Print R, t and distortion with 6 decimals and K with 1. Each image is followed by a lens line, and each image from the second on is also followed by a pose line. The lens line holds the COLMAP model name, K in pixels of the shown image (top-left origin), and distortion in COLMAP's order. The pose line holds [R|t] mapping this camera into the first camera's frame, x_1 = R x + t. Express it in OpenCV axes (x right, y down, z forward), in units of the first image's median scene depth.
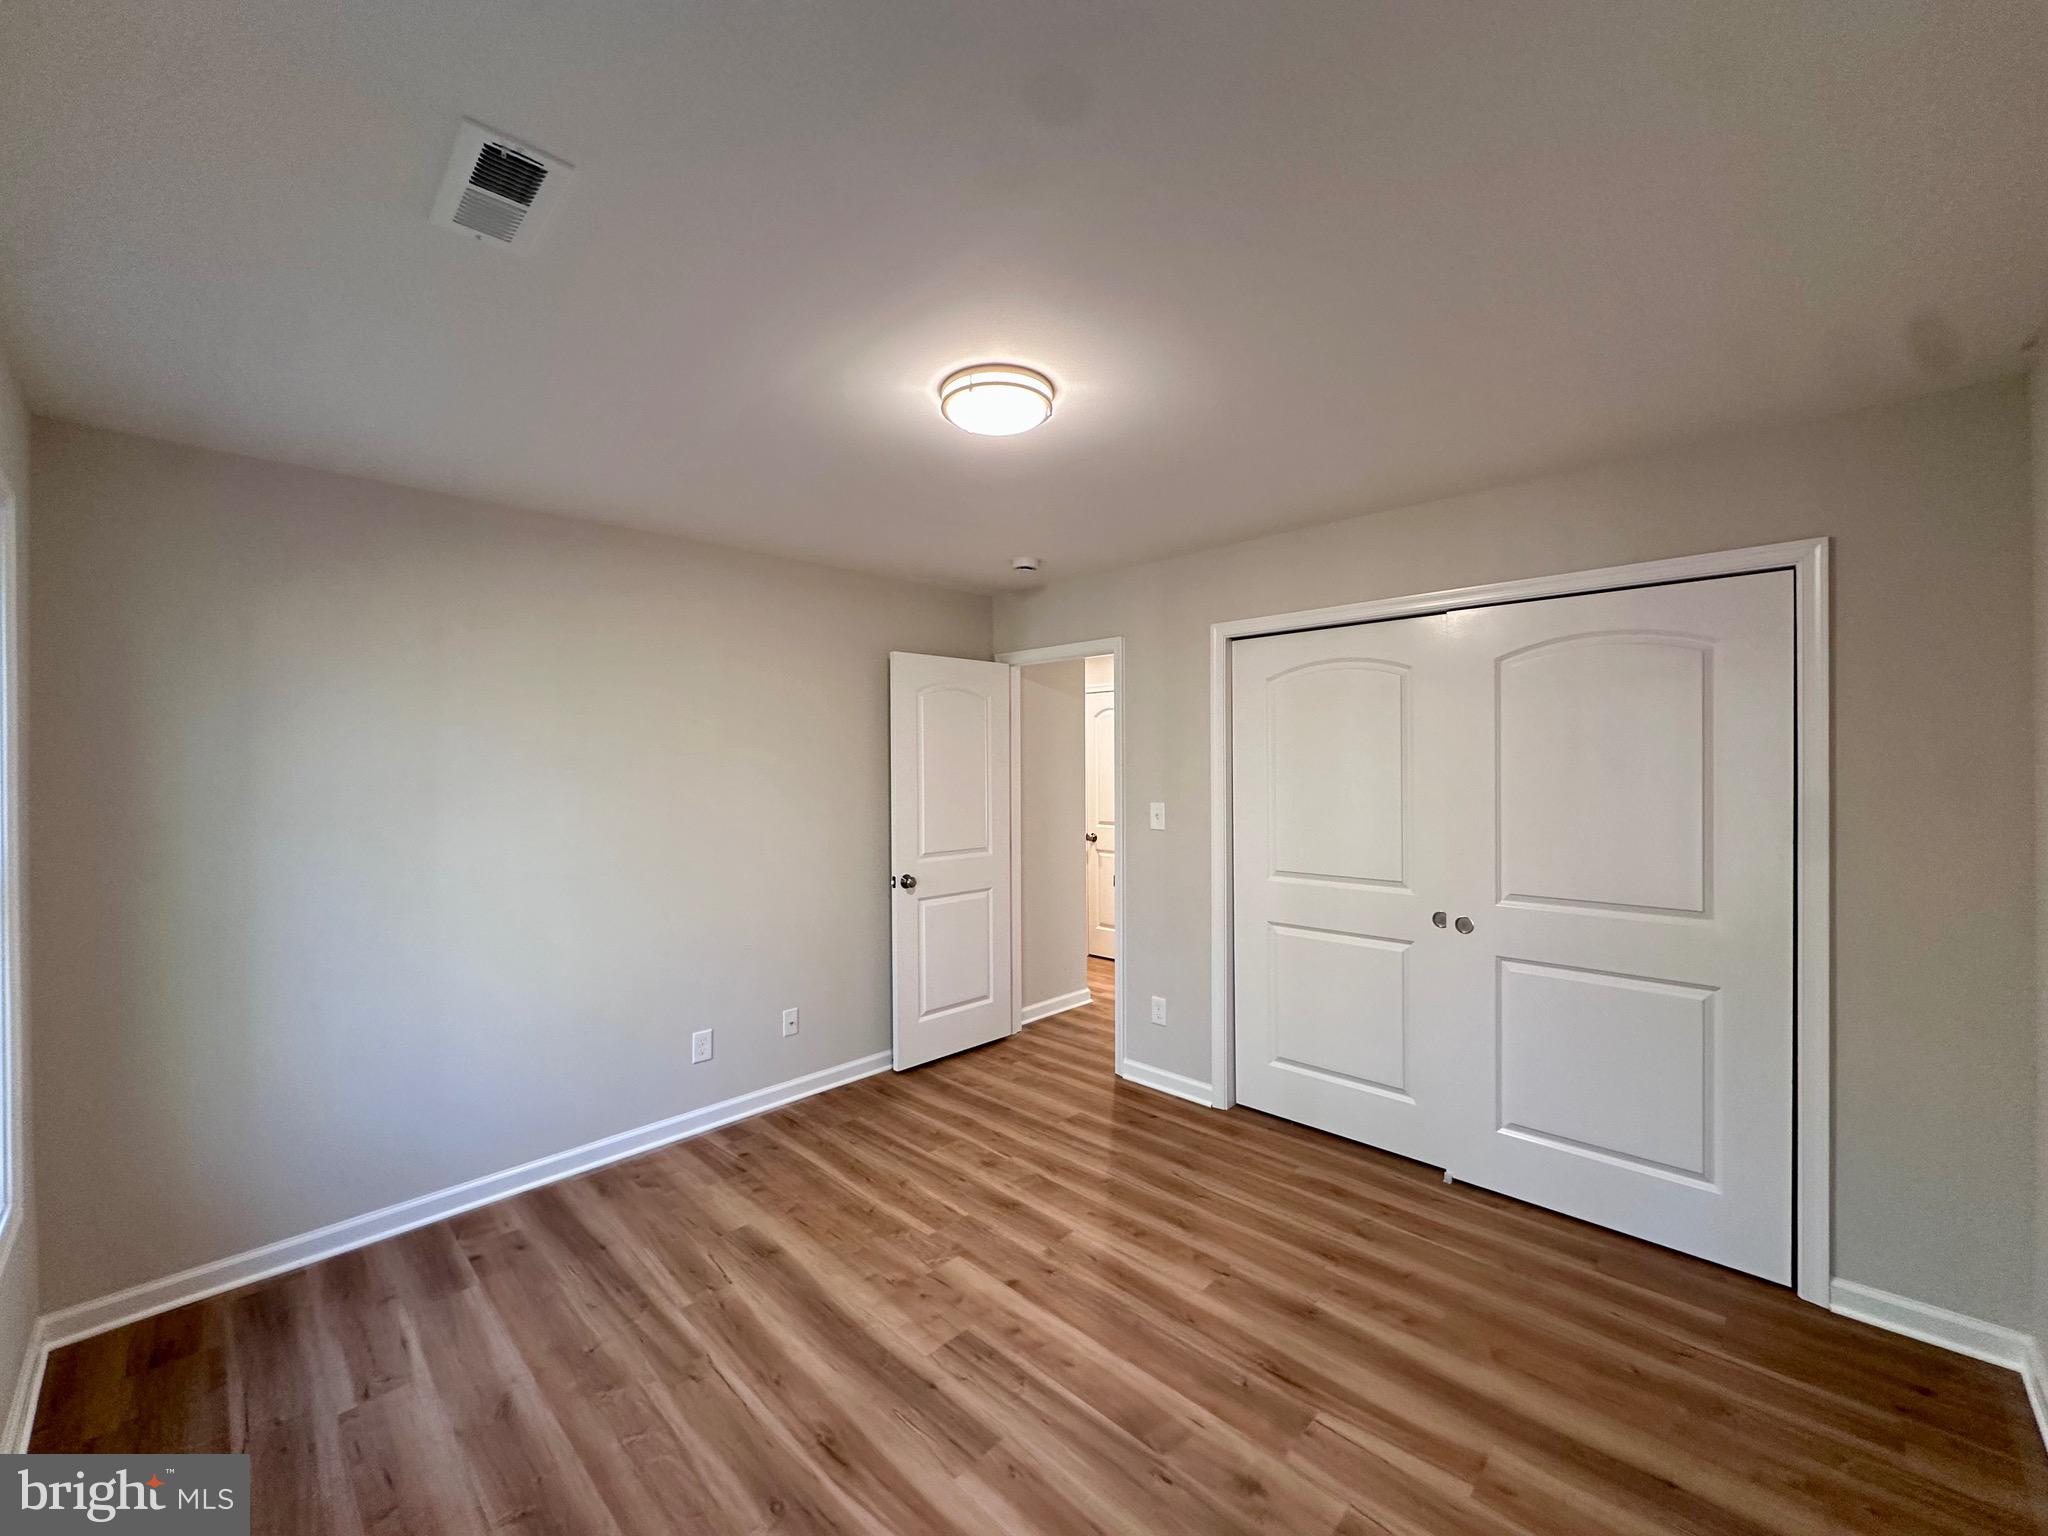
lens RADIAL K [[818.4, 0, 1024.5], [0, 818.4, 769.0], [0, 0, 1]] dist [-0.003808, -0.000751]
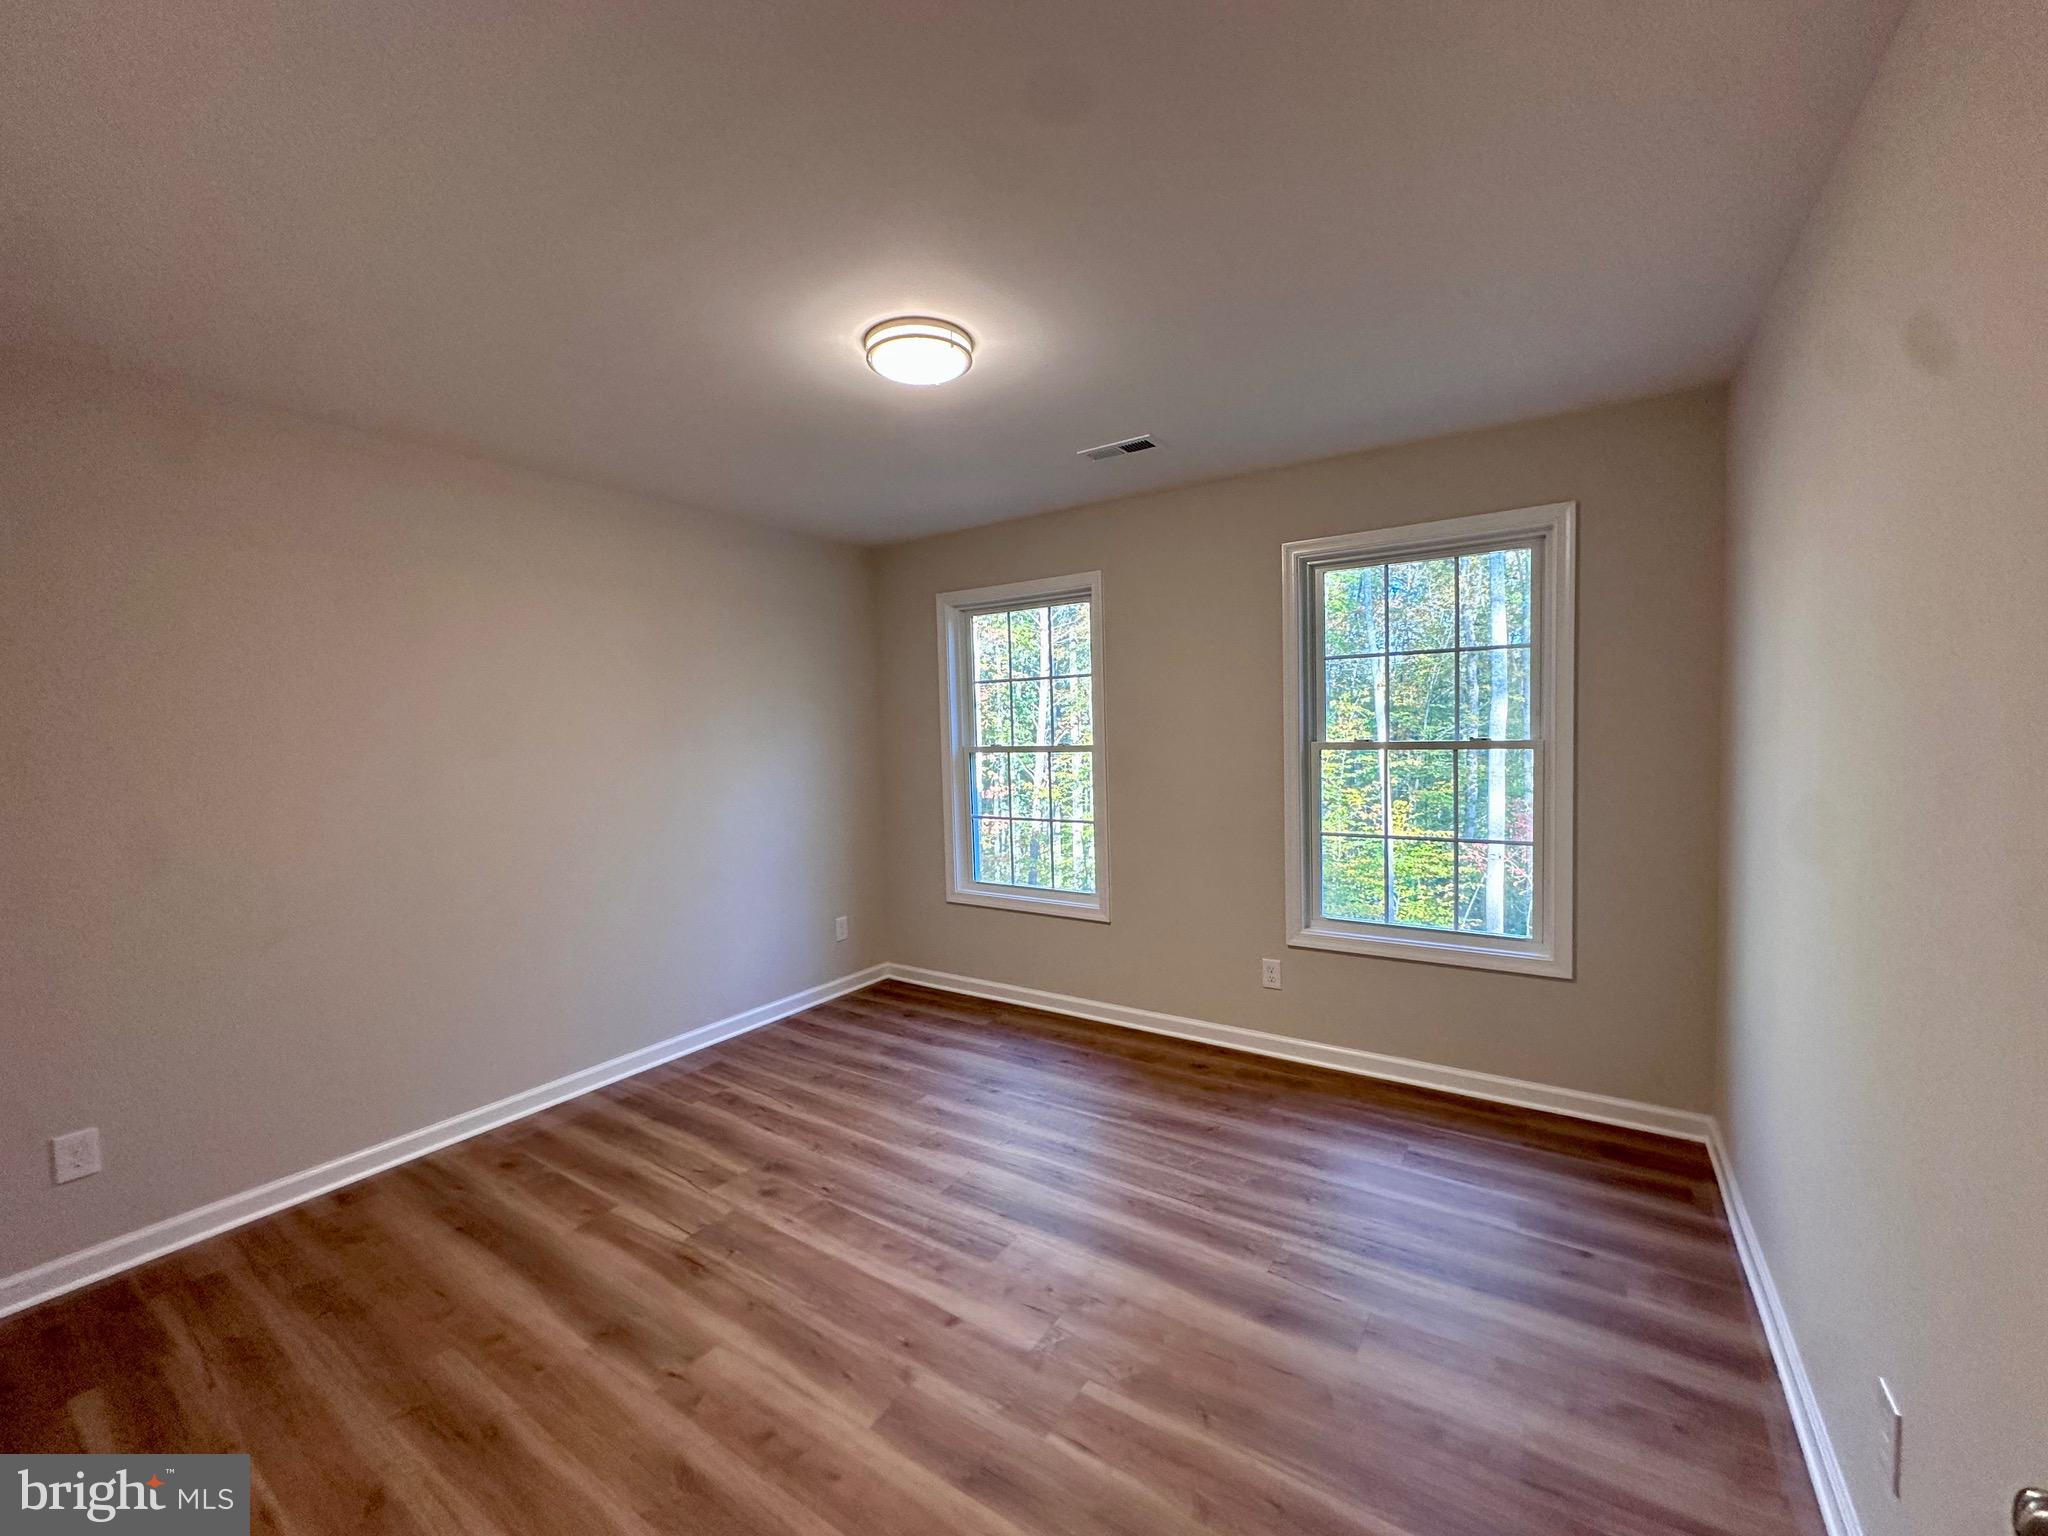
lens RADIAL K [[818.4, 0, 1024.5], [0, 818.4, 766.6], [0, 0, 1]] dist [-0.003808, -0.000751]
pose [[-0.982934, 0.038685, -0.179847, 0.042370], [0.029290, 0.998078, 0.054609, 0.026465], [0.181614, 0.048409, -0.982178, 1.915710]]
